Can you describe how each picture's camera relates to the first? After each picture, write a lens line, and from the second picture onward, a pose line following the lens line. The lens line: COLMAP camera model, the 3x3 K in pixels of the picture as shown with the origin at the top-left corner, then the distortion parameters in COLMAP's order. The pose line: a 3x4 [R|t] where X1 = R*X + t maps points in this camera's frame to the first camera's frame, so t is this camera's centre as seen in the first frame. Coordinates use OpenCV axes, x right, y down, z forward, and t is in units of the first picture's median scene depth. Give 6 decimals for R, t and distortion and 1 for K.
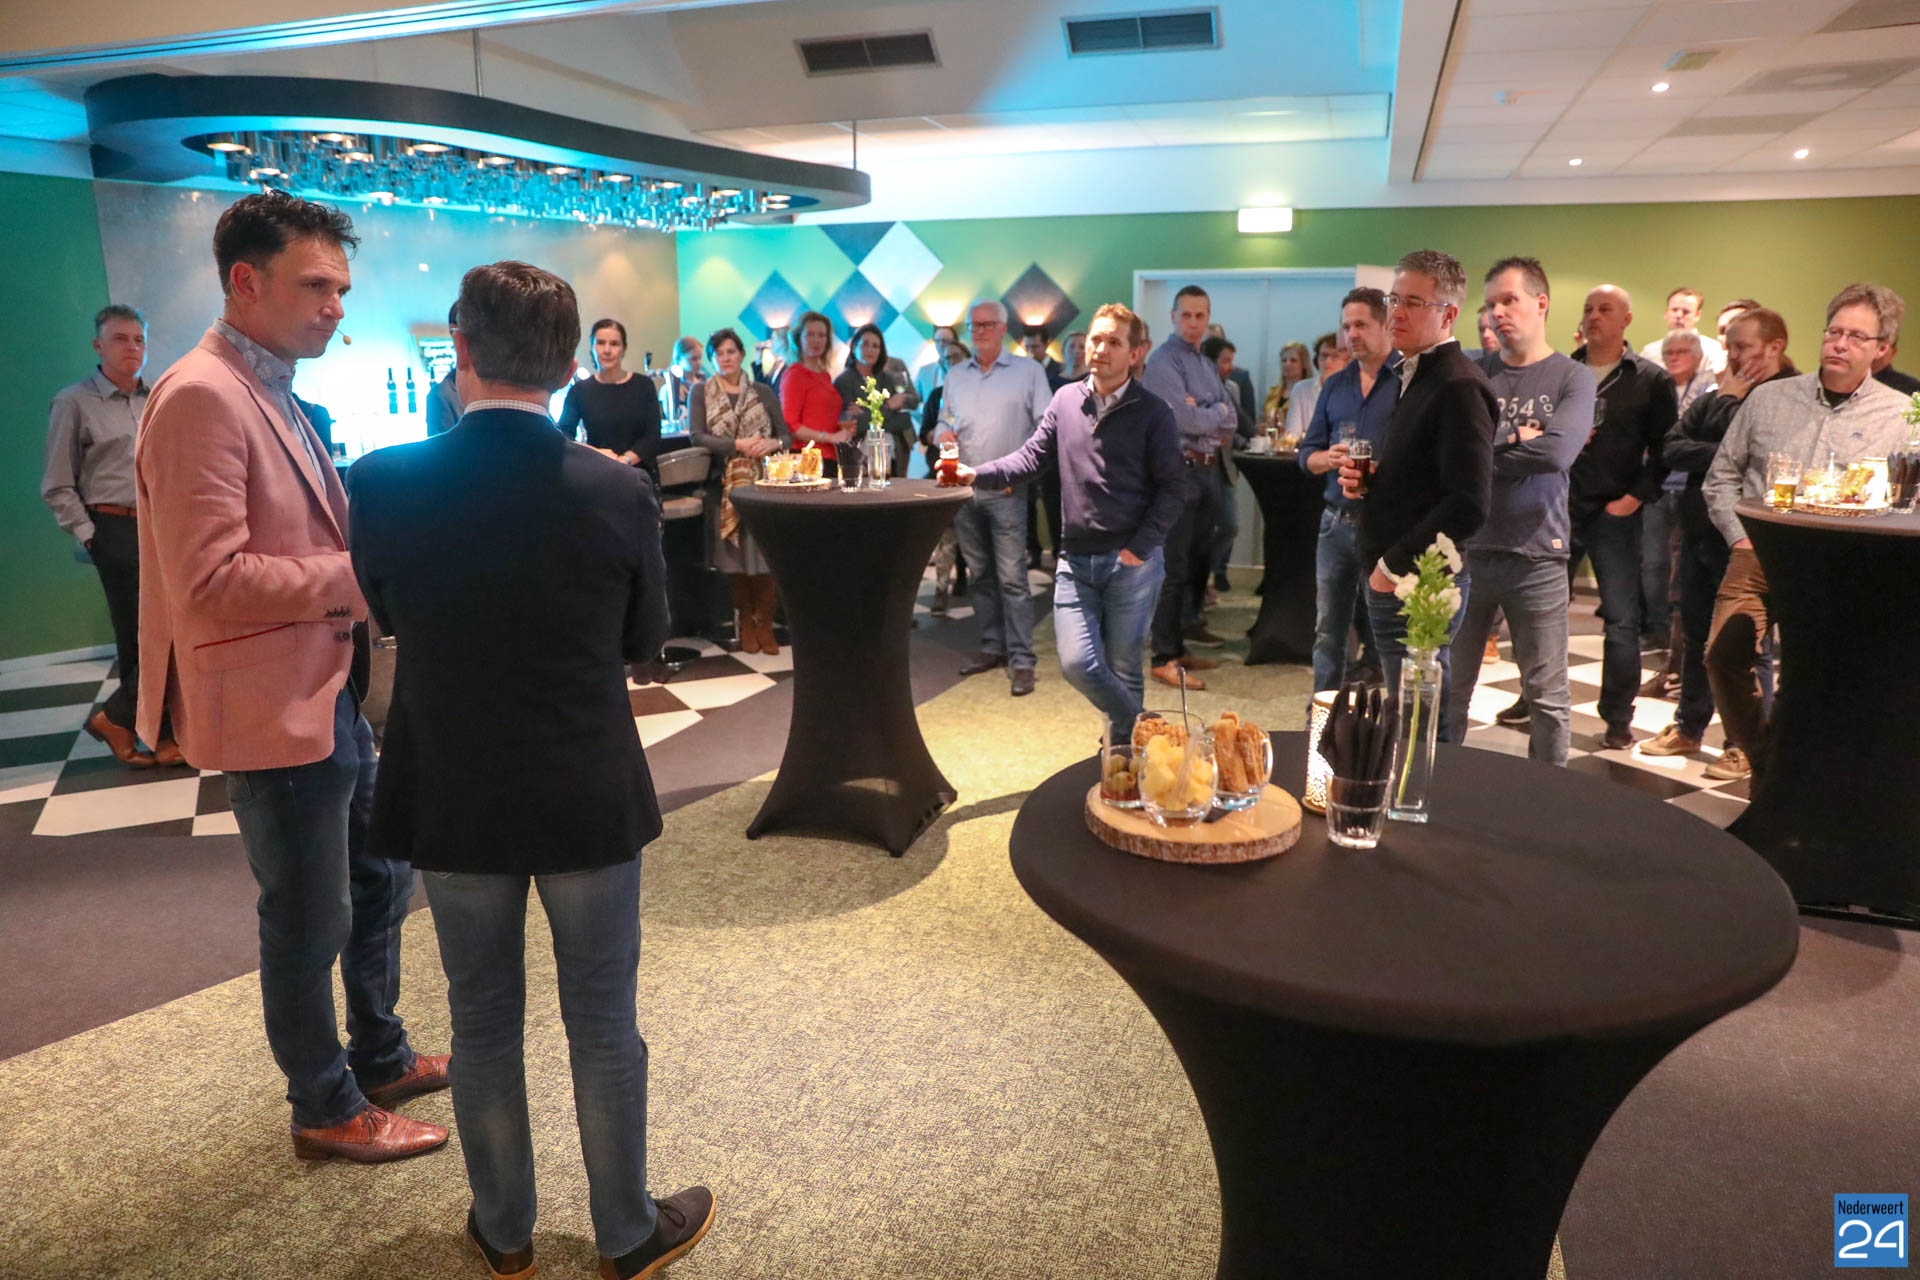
lens RADIAL K [[1332.4, 0, 959.5], [0, 1332.4, 631.7], [0, 0, 1]] dist [-0.062393, -0.001503]
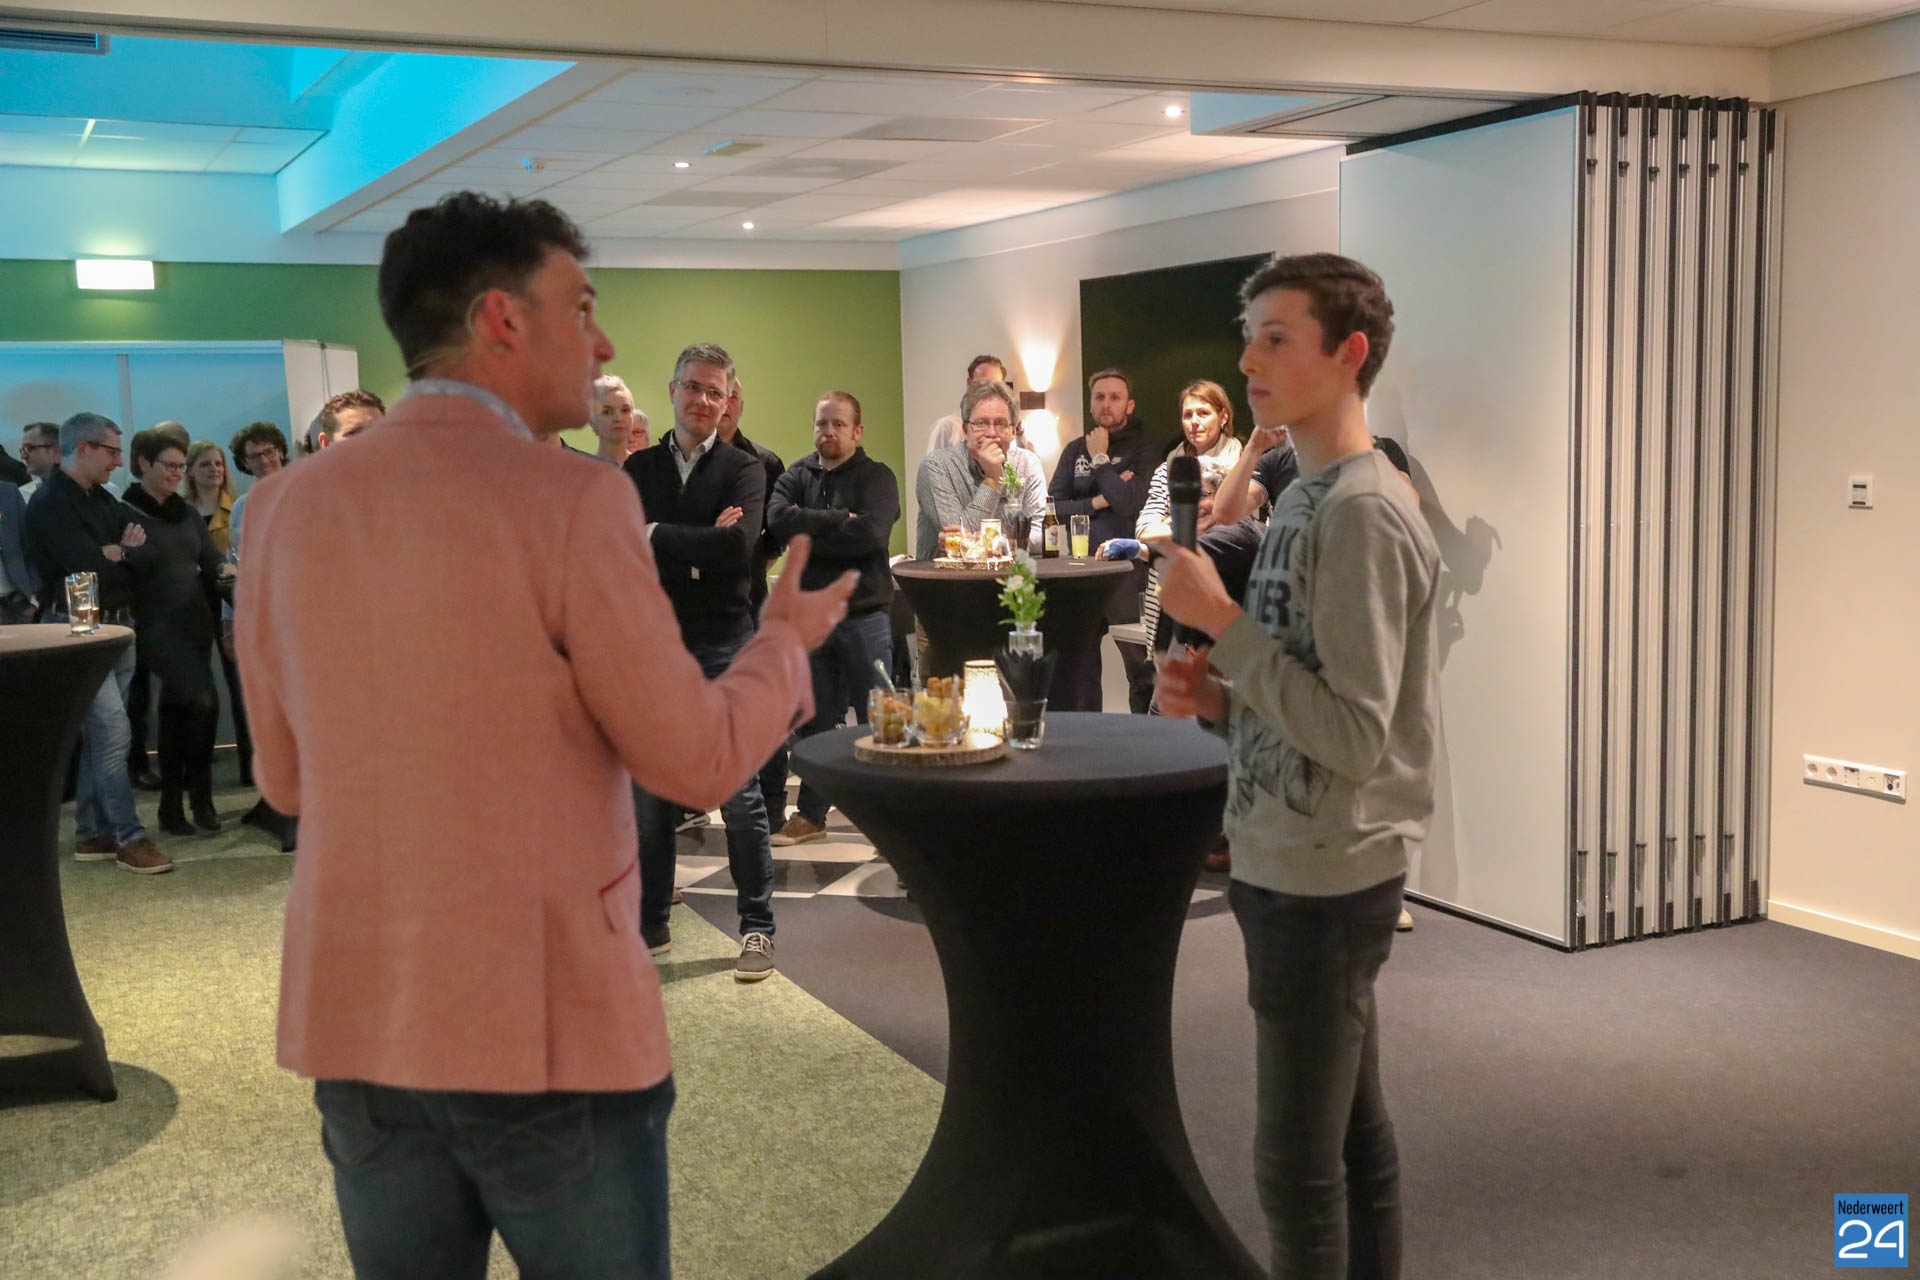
lens RADIAL K [[2145.0, 0, 957.1], [0, 2145.0, 640.7], [0, 0, 1]] dist [0.108799, 0.000000]
pose [[0.712572, -0.085296, 0.696395, -0.822829], [0.170499, 0.983880, -0.053951, 0.087915], [-0.680567, 0.157179, 0.715628, -0.413244]]
